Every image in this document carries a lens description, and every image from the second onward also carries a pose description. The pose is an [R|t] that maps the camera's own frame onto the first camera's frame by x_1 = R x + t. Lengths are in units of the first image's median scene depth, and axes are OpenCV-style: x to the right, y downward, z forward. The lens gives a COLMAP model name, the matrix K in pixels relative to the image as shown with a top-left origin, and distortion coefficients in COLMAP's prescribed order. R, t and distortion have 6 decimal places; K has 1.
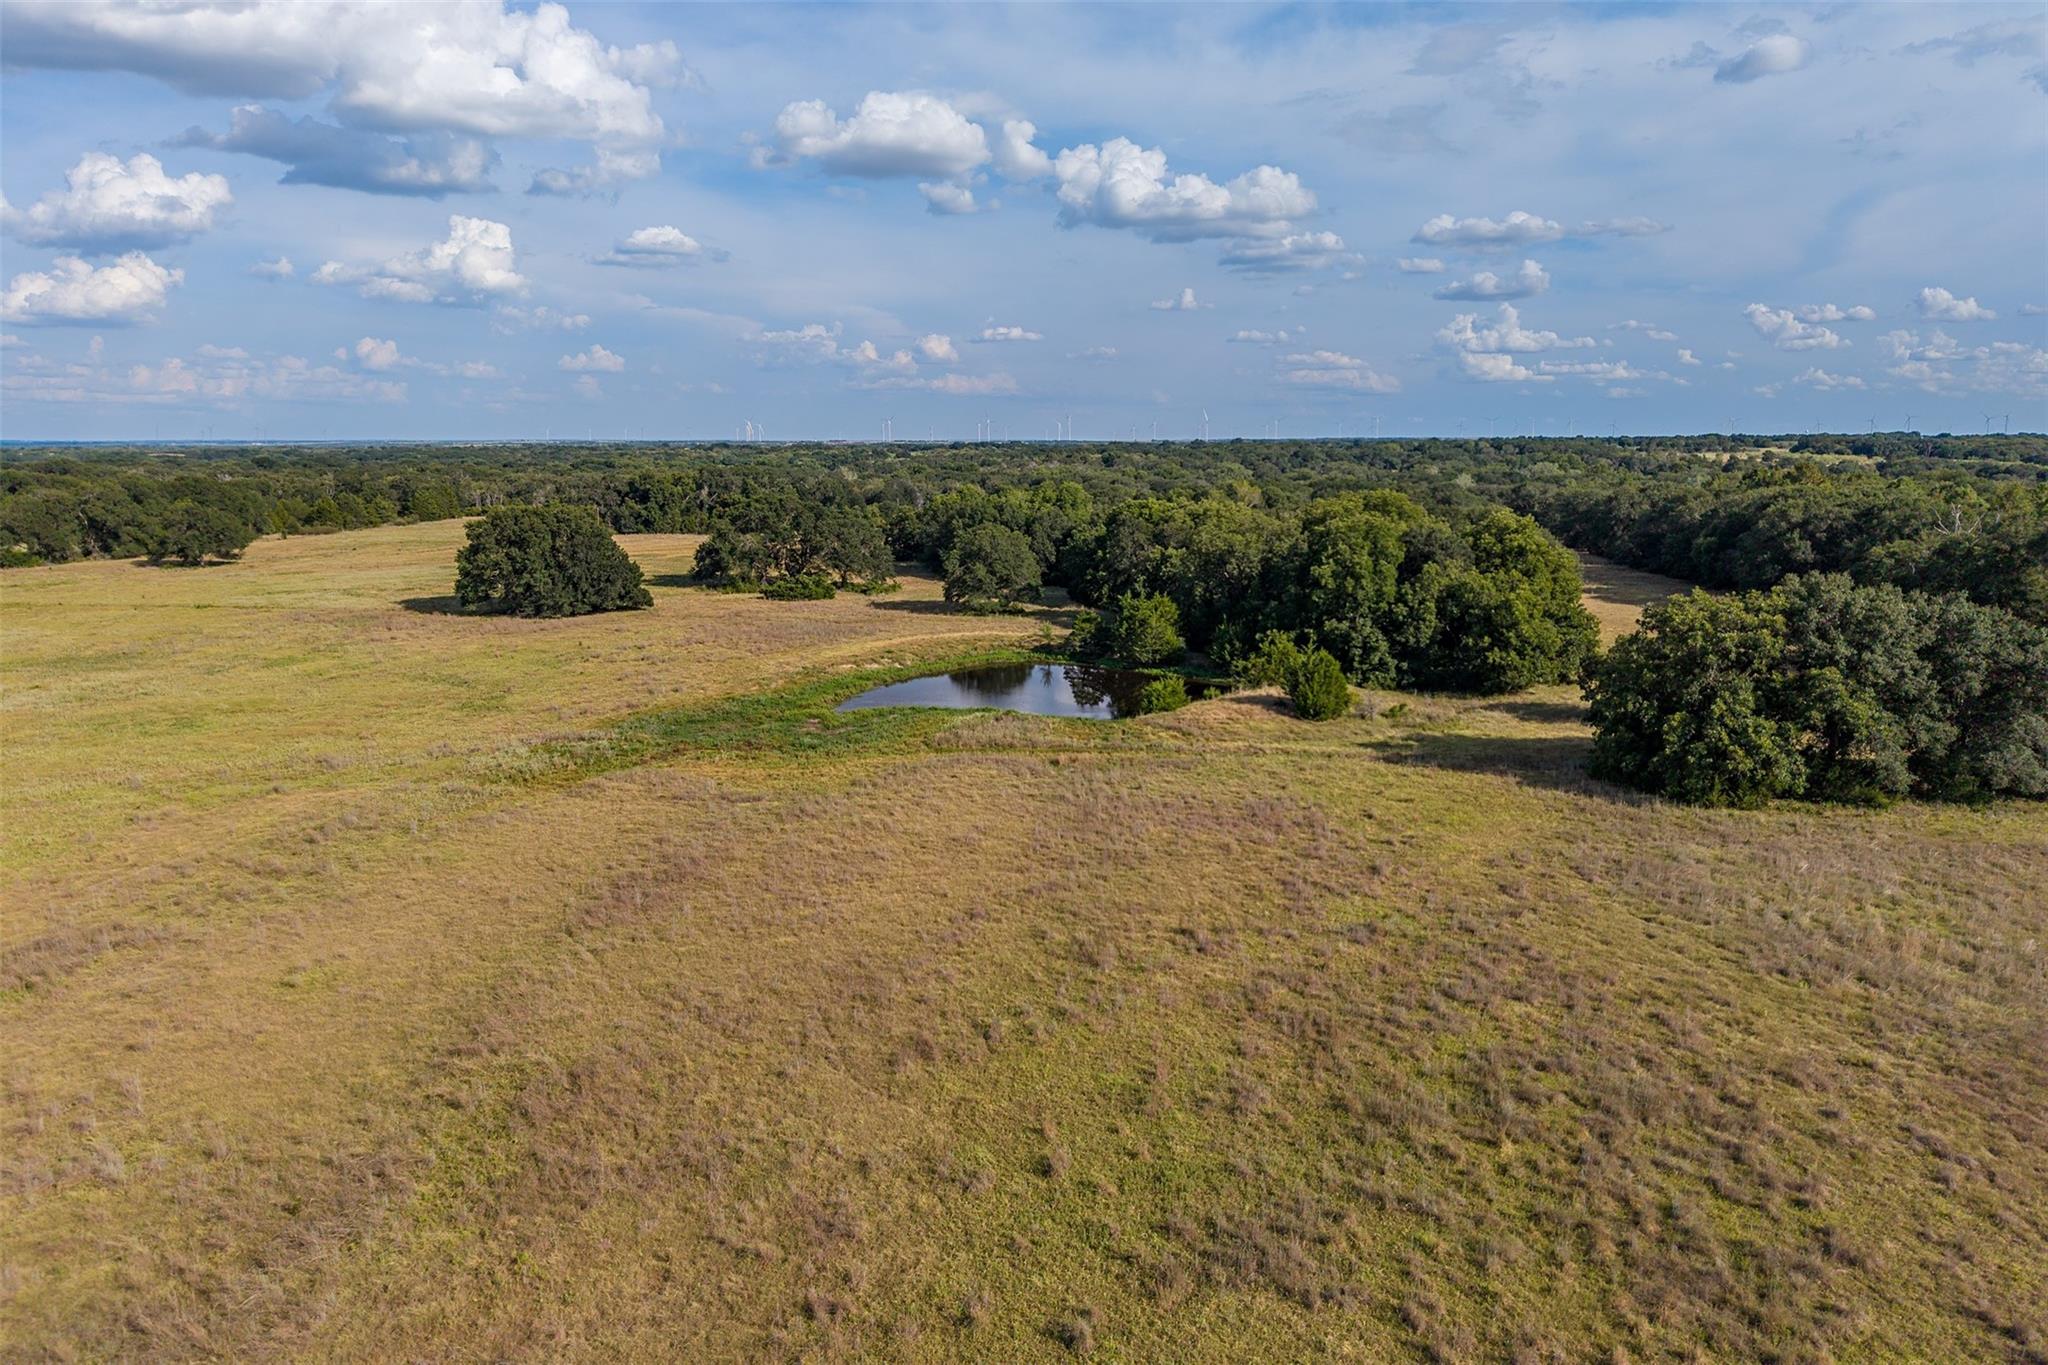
lens RADIAL K [[1351.5, 0, 1023.8], [0, 1351.5, 690.3], [0, 0, 1]] dist [0.020689, -0.017720]
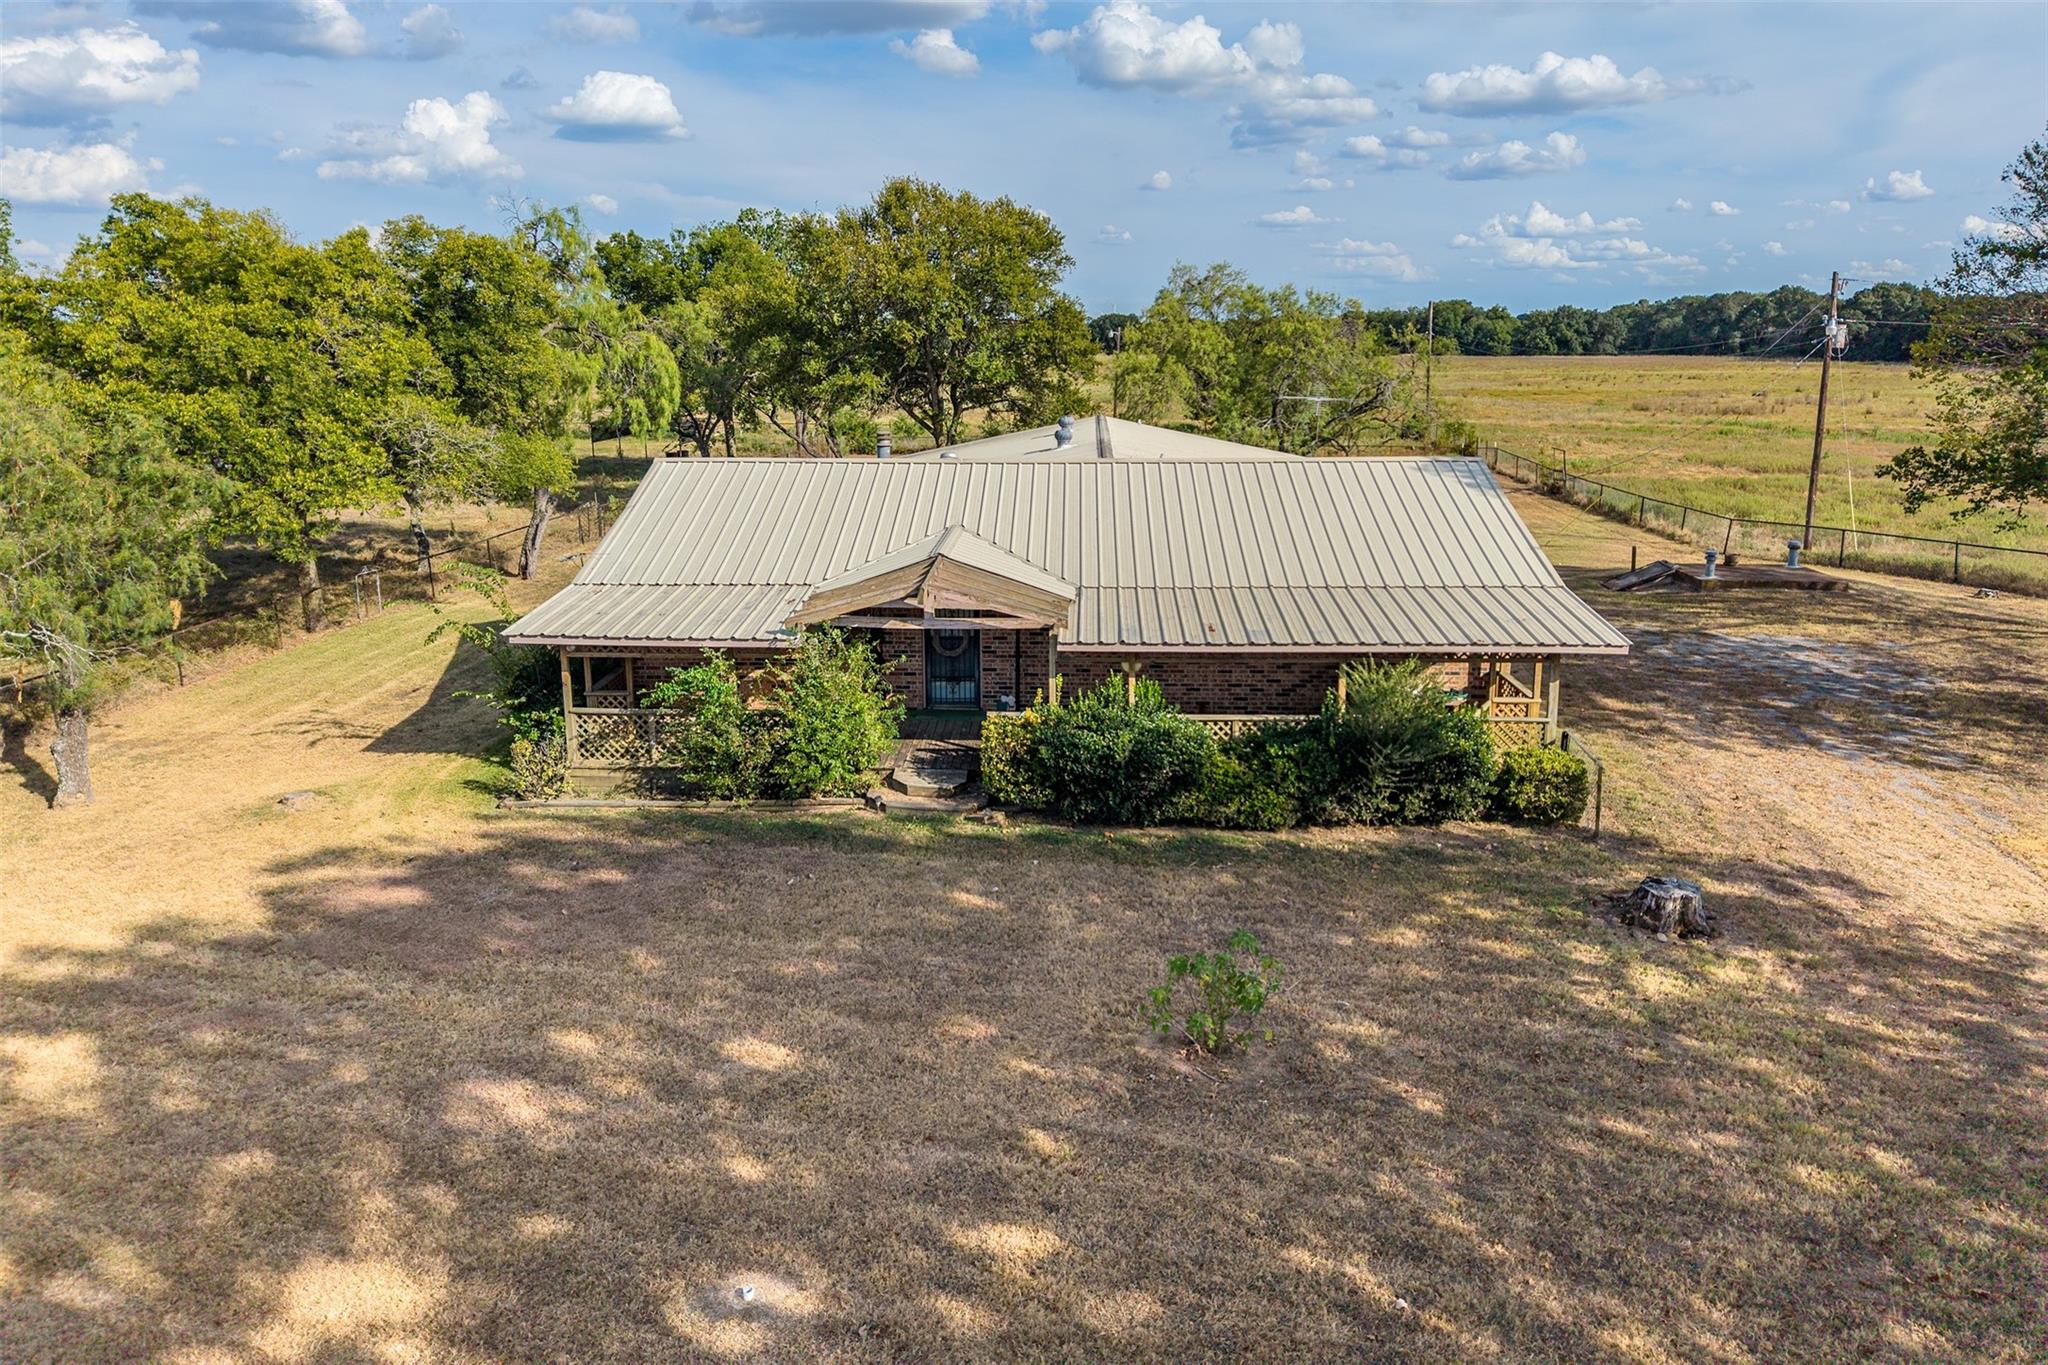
lens RADIAL K [[1351.5, 0, 1016.8], [0, 1351.5, 670.2], [0, 0, 1]] dist [0.020689, -0.017720]
pose [[0.999858, 0.000683, -0.016832, -0.770046], [0.000442, 0.997771, 0.066734, 0.556438], [0.016840, -0.066732, 0.997629, -2.422039]]
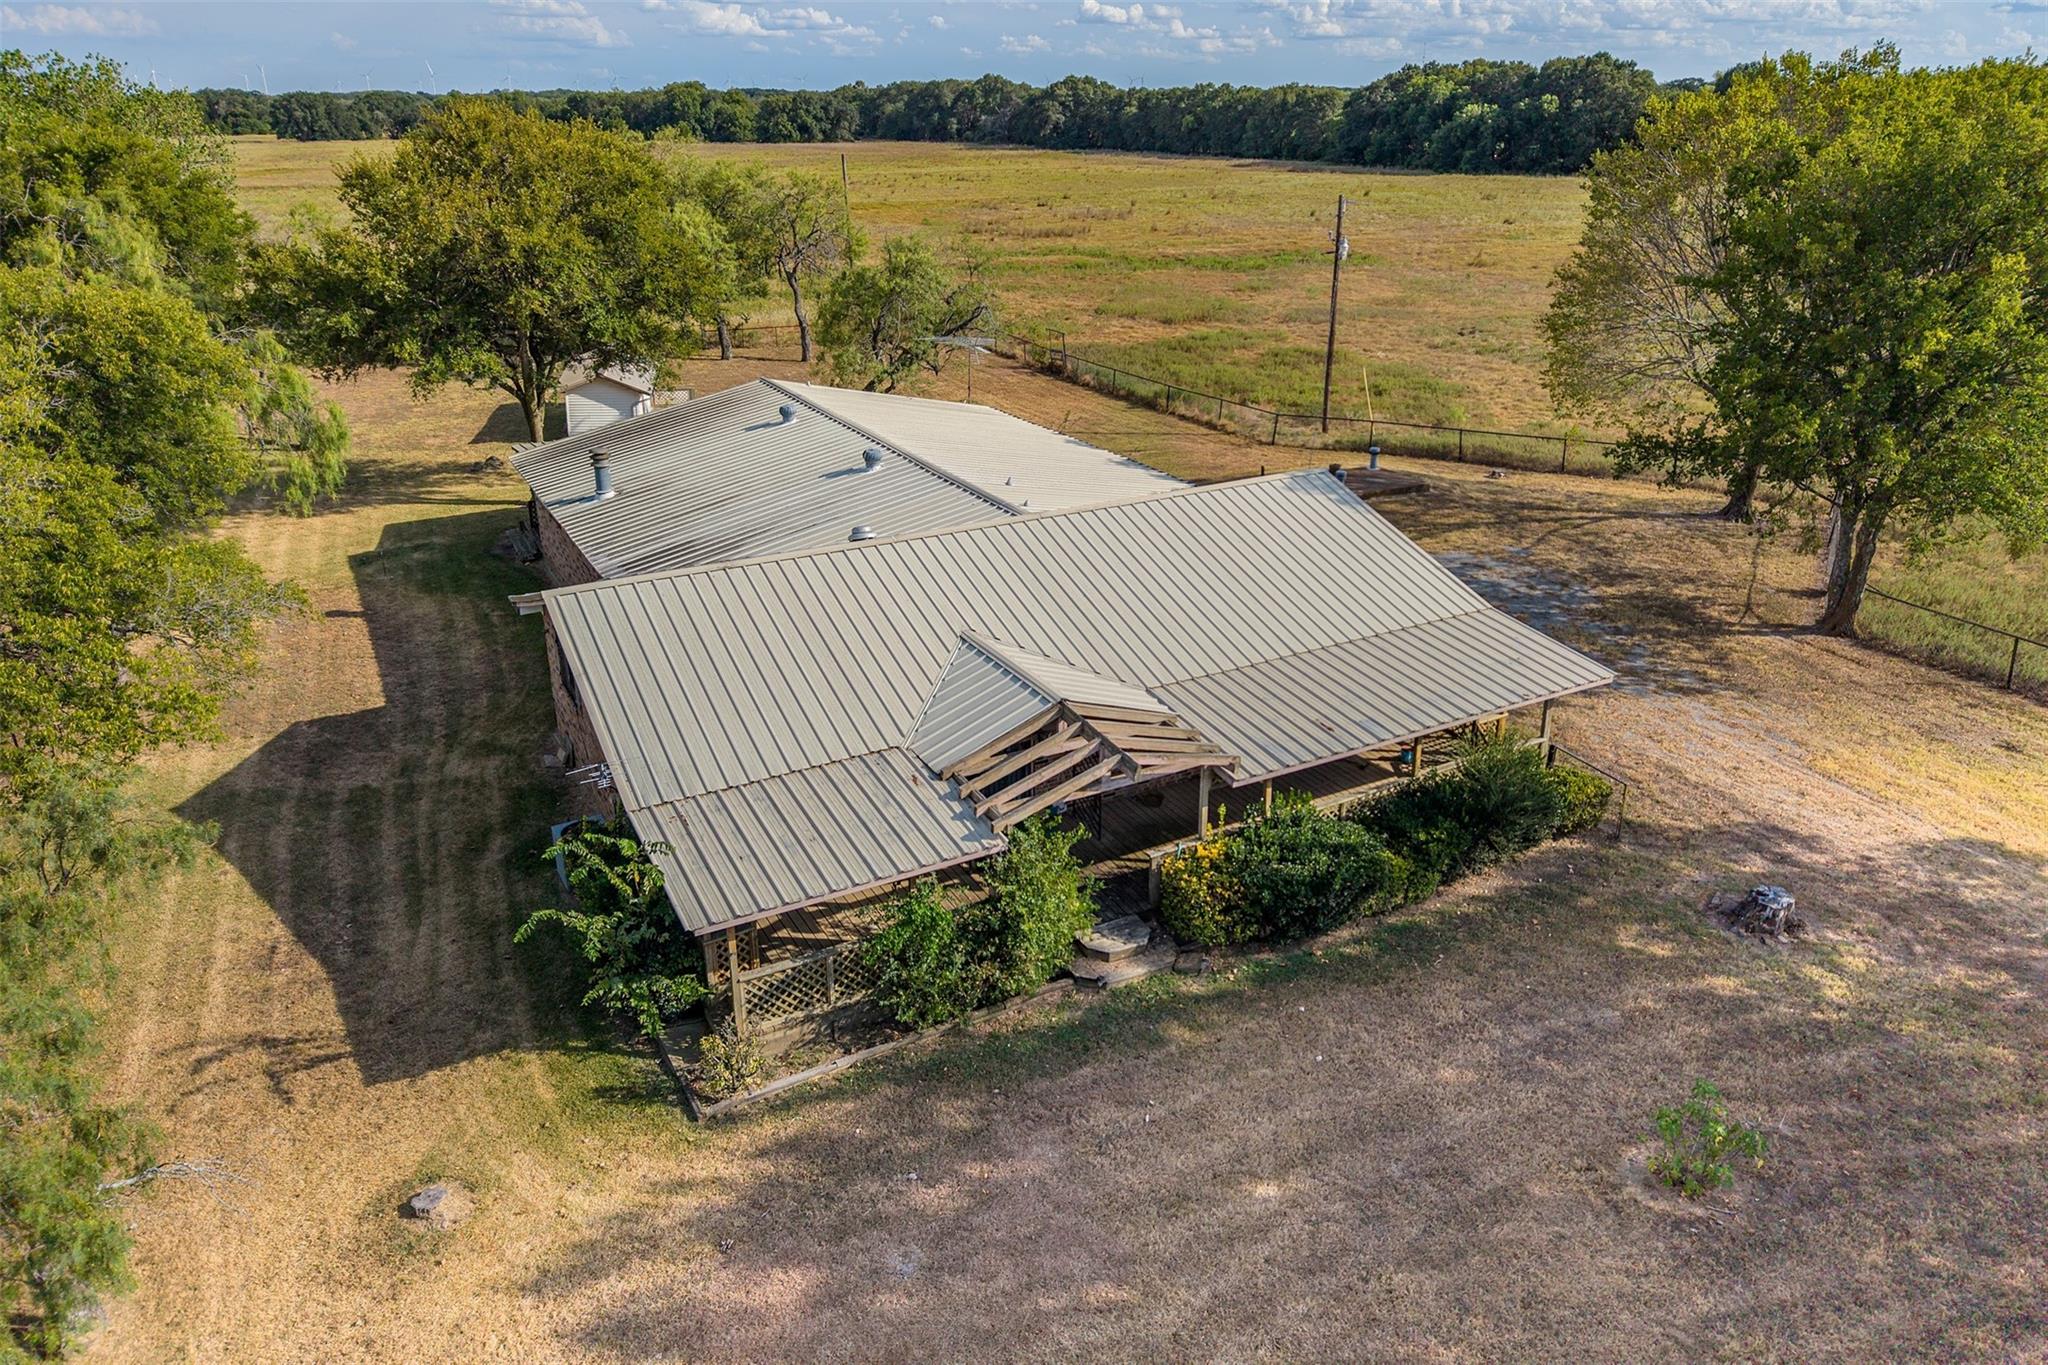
lens RADIAL K [[1351.5, 0, 1026.6], [0, 1351.5, 668.8], [0, 0, 1]] dist [0.020689, -0.017720]
pose [[0.861887, -0.197971, 0.466861, -0.842956], [0.092119, 0.966452, 0.239759, 0.519475], [-0.498664, -0.163638, 0.851209, -2.393813]]
